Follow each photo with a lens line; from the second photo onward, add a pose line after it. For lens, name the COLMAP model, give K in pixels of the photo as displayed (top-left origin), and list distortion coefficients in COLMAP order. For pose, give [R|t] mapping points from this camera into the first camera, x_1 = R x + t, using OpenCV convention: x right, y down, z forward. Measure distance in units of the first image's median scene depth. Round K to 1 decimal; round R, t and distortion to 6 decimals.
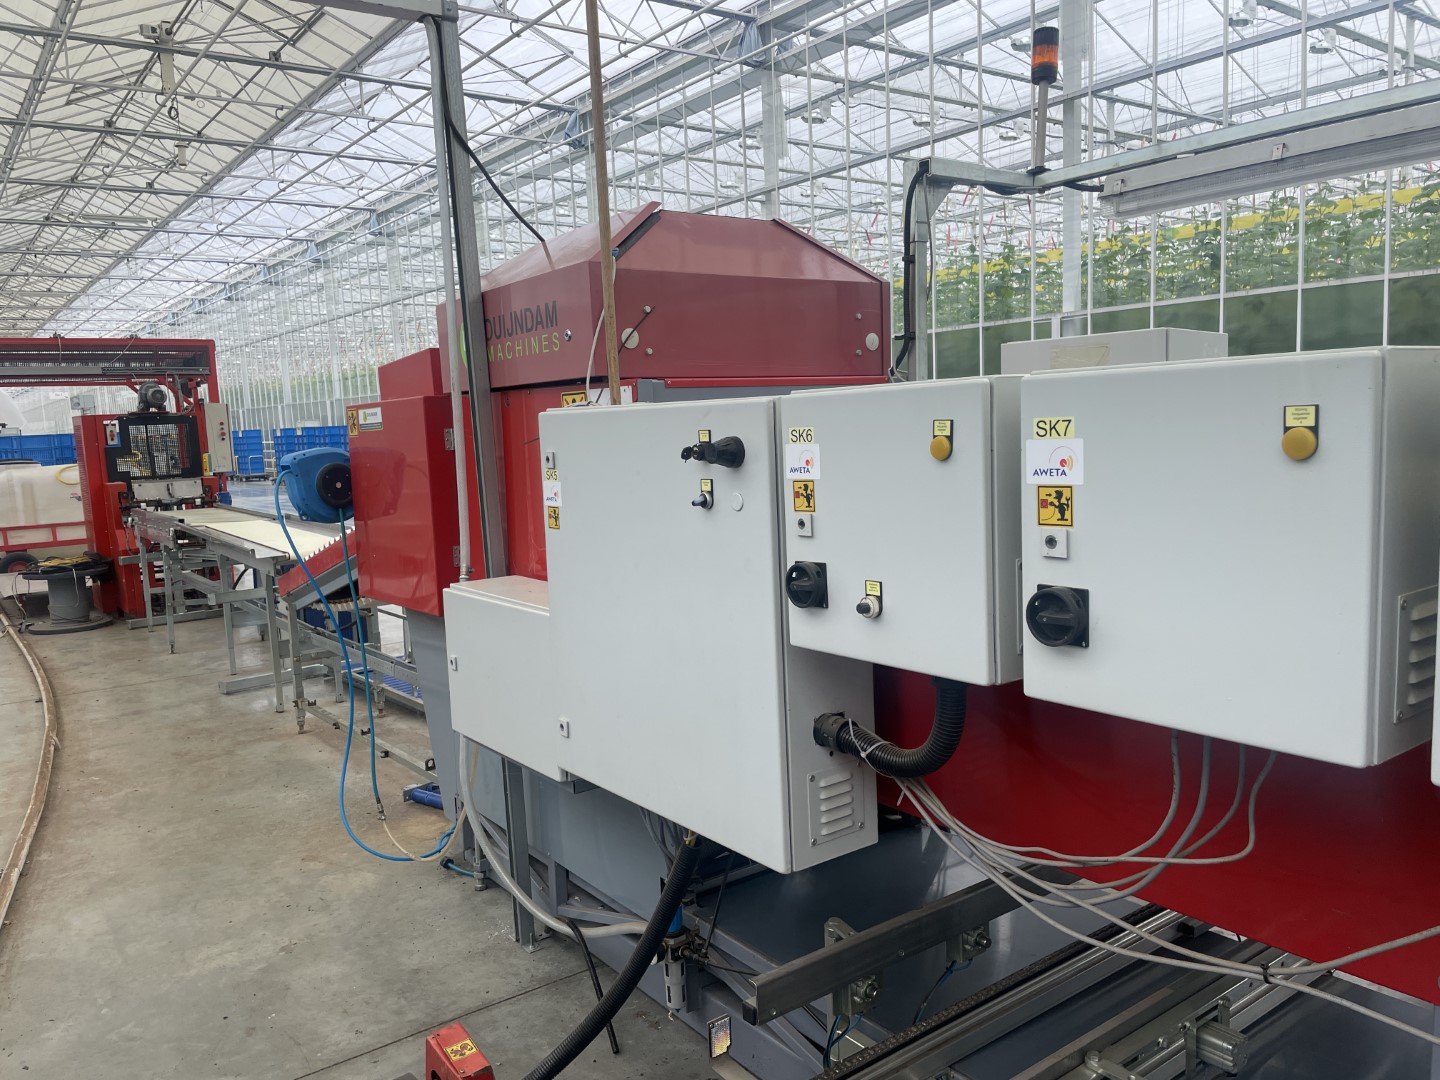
lens RADIAL K [[1110.9, 0, 760.6], [0, 1110.9, 552.9], [0, 0, 1]] dist [0.072035, -0.093194]
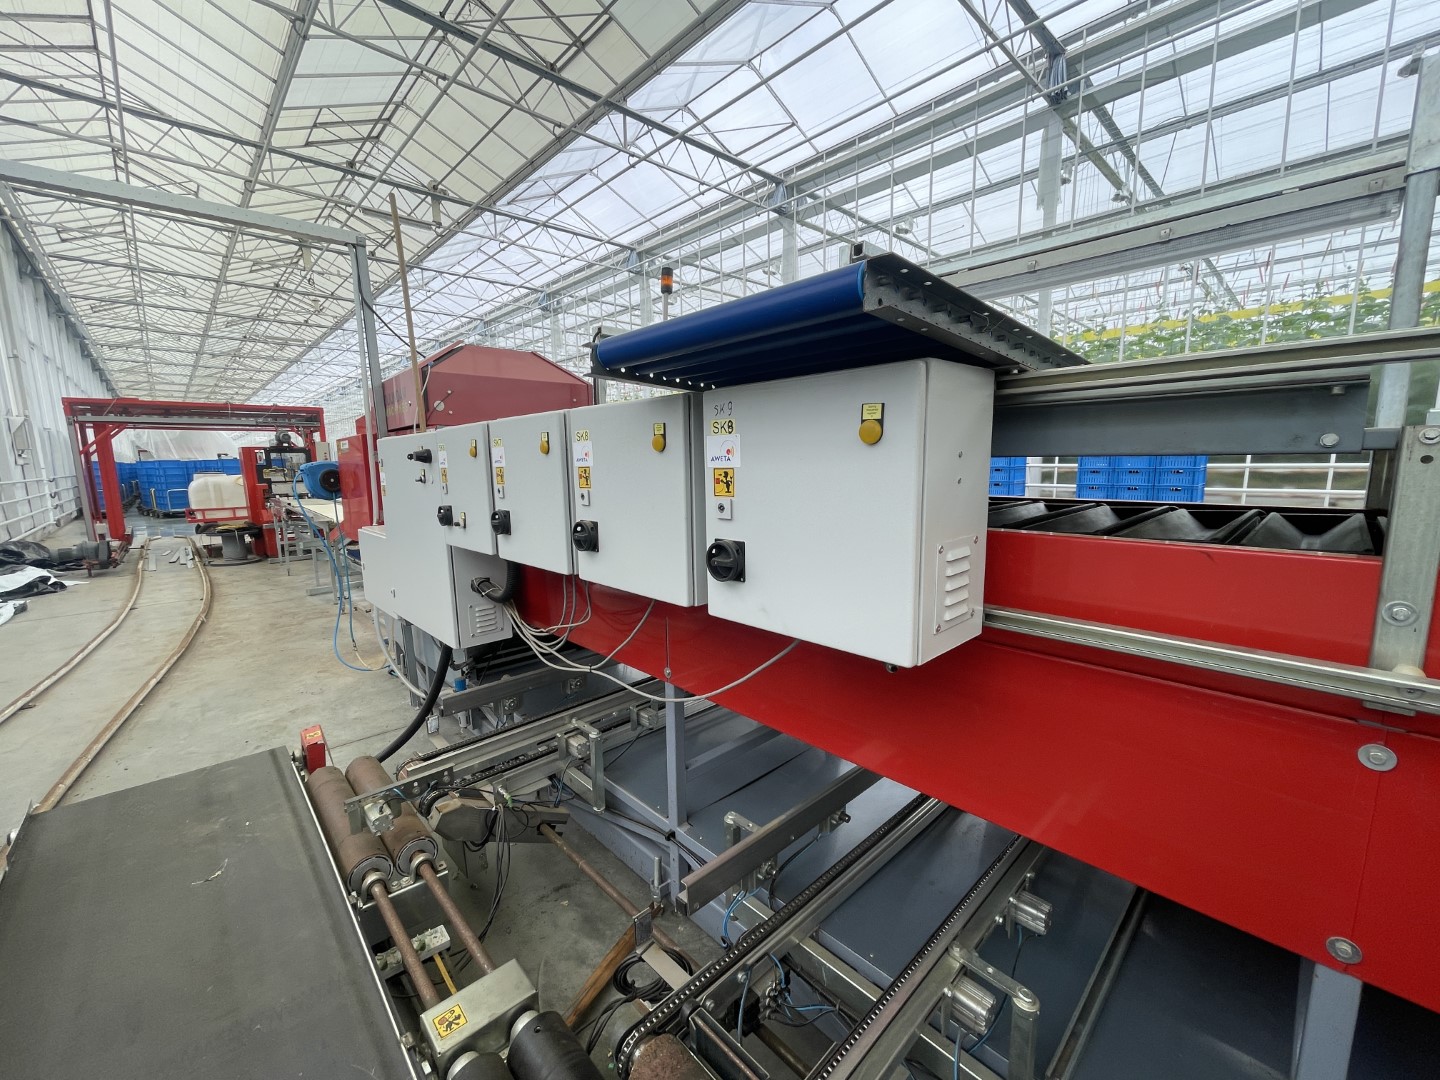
lens RADIAL K [[581.7, 0, 718.3], [0, 581.7, 544.1], [0, 0, 1]] dist [-0.002055, 0.000318]
pose [[0.993218, 0.005602, 0.116129, 0.023232], [-0.008379, 0.999690, 0.023445, 0.002815], [-0.115961, -0.024259, 0.992957, -0.011491]]
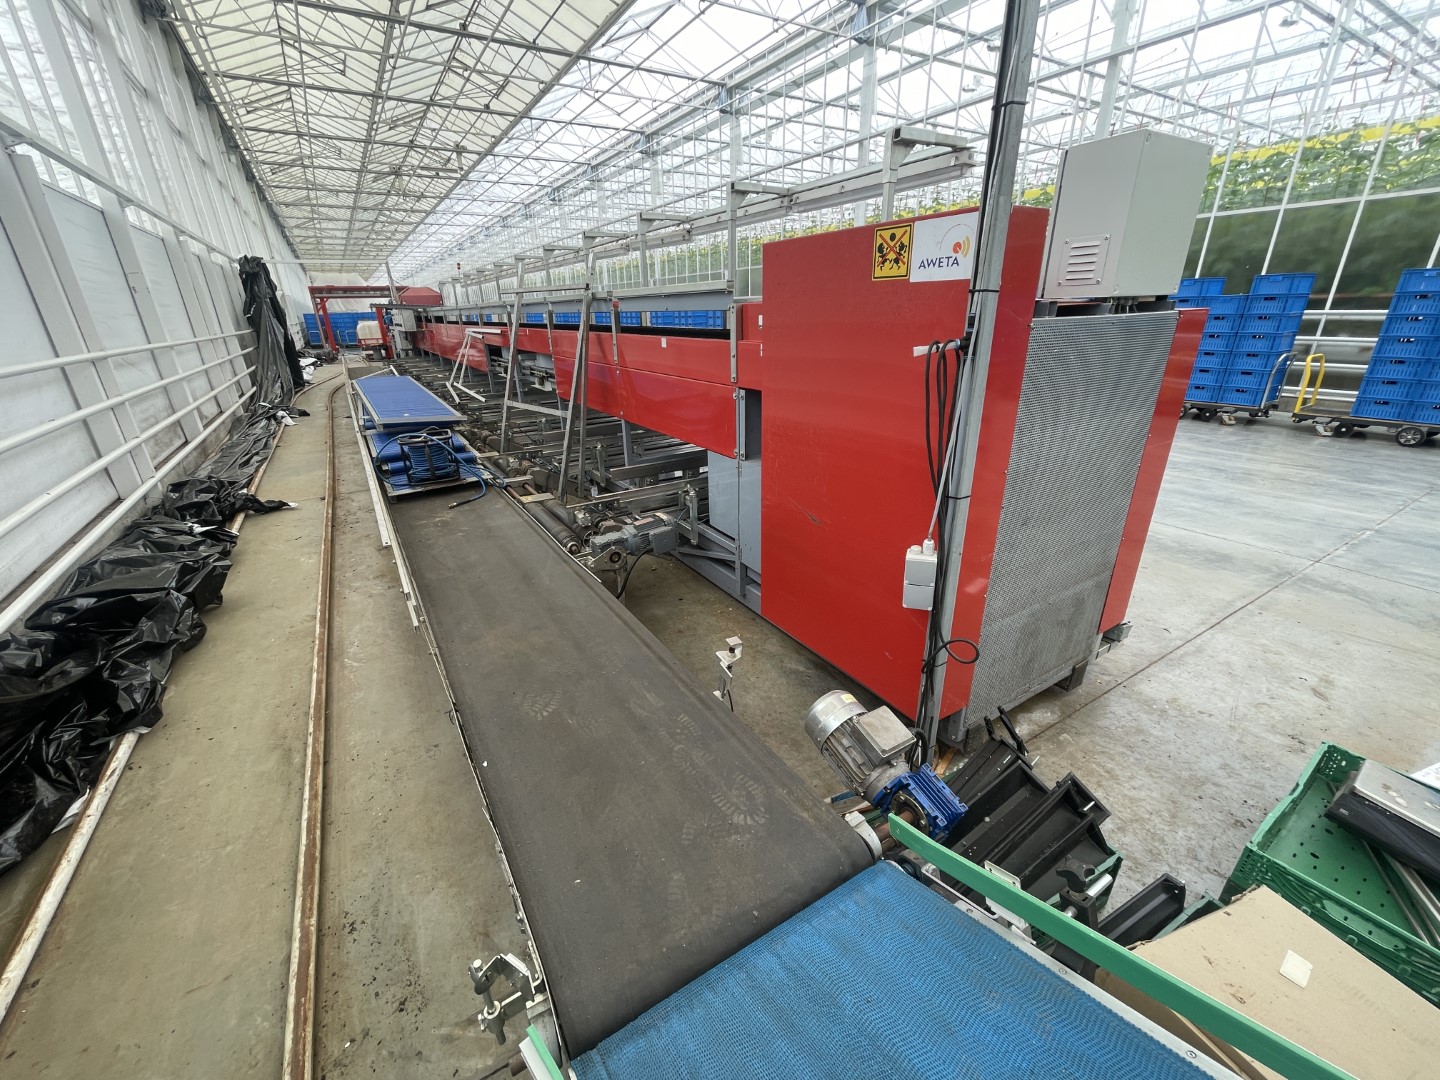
lens RADIAL K [[581.7, 0, 717.6], [0, 581.7, 535.6], [0, 0, 1]] dist [-0.002055, 0.000318]
pose [[0.995004, 0.052011, -0.085221, -0.121672], [-0.028767, 0.966740, 0.254139, -0.014122], [0.095605, -0.250417, 0.963406, 0.157441]]
